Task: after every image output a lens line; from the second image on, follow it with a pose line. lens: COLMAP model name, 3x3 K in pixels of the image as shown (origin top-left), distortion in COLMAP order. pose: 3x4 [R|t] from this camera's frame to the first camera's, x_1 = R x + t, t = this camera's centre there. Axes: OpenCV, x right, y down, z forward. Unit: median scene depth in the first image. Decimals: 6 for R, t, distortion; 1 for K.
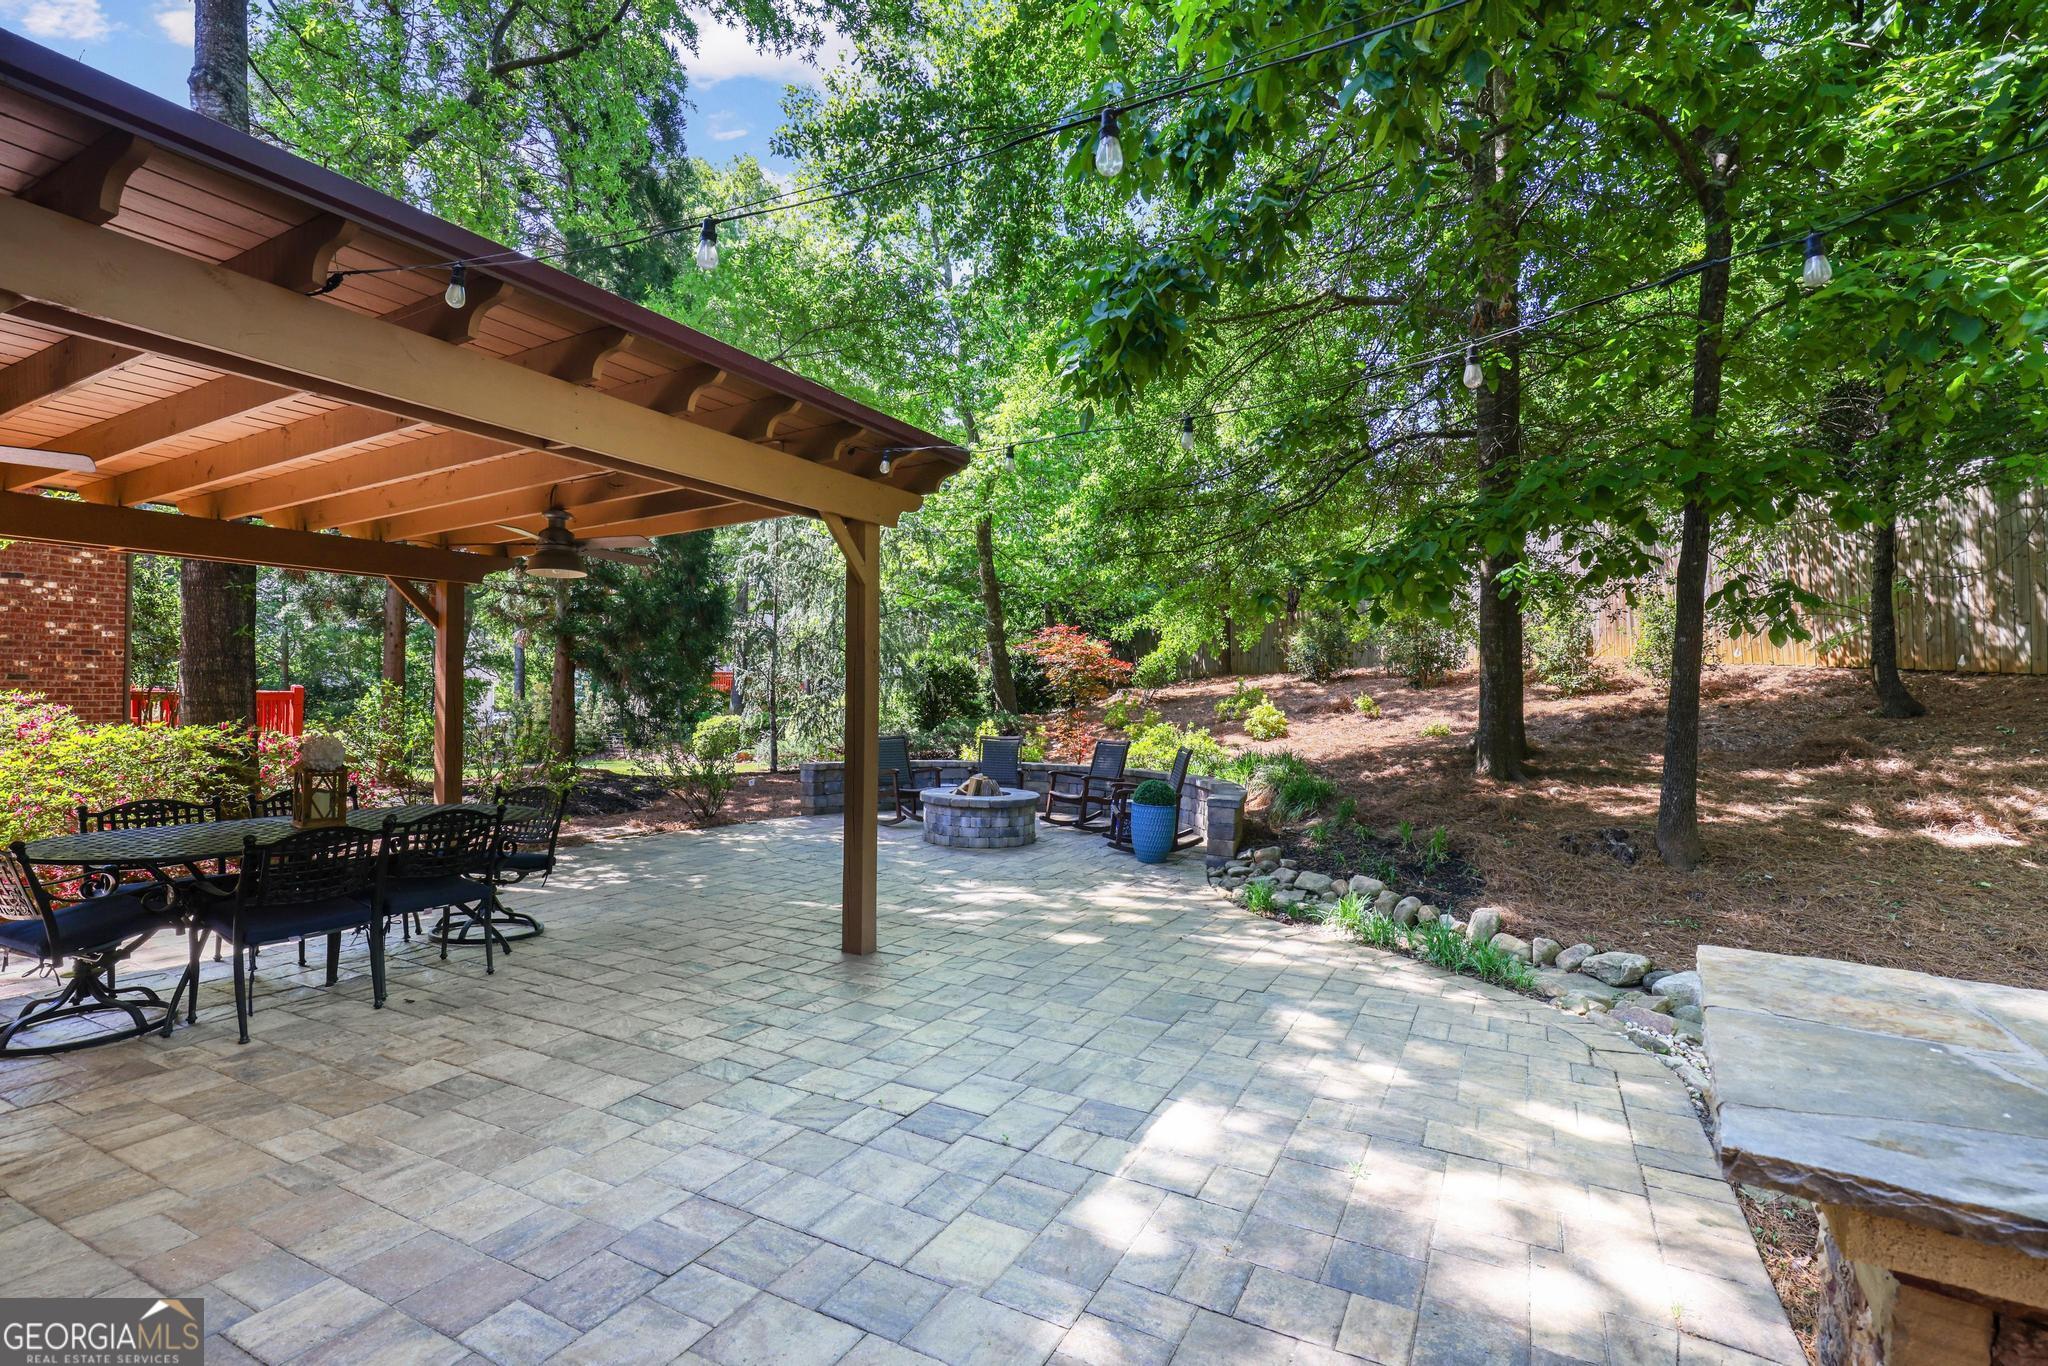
lens RADIAL K [[958.7, 0, 1027.4], [0, 958.7, 665.9], [0, 0, 1]] dist [-0.002001, 0.000161]
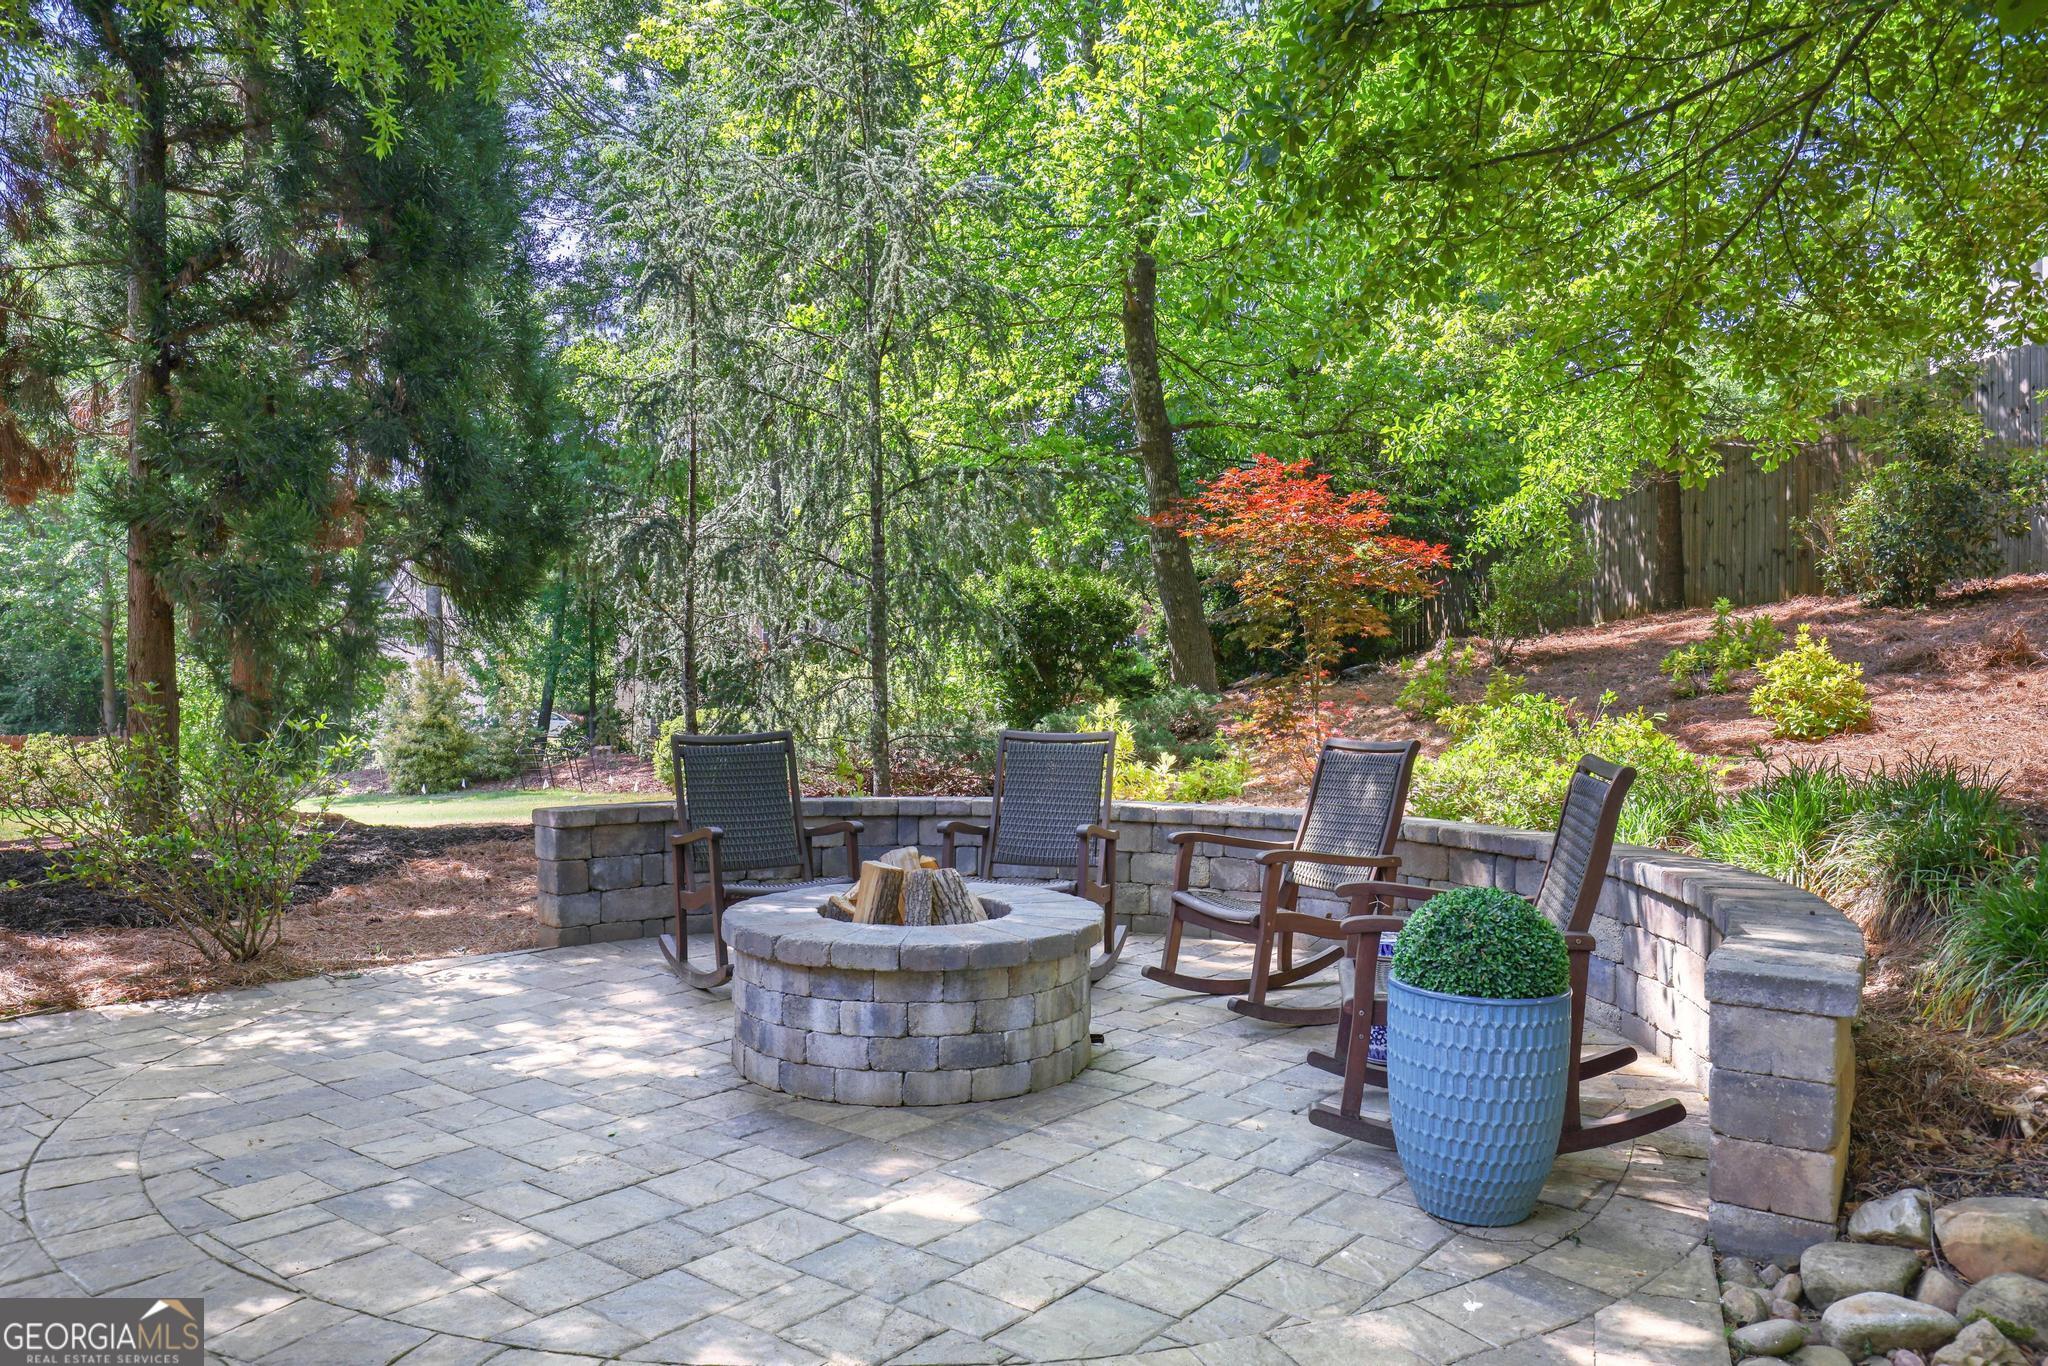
lens RADIAL K [[1436.8, 0, 1024.0], [0, 1436.8, 683.0], [0, 0, 1]] dist [-0.002038, -0.000212]
pose [[0.978726, -0.018132, -0.204367, 0.065470], [0.024317, 0.999318, 0.027792, 0.035904], [0.203723, -0.032170, 0.978500, 0.427319]]
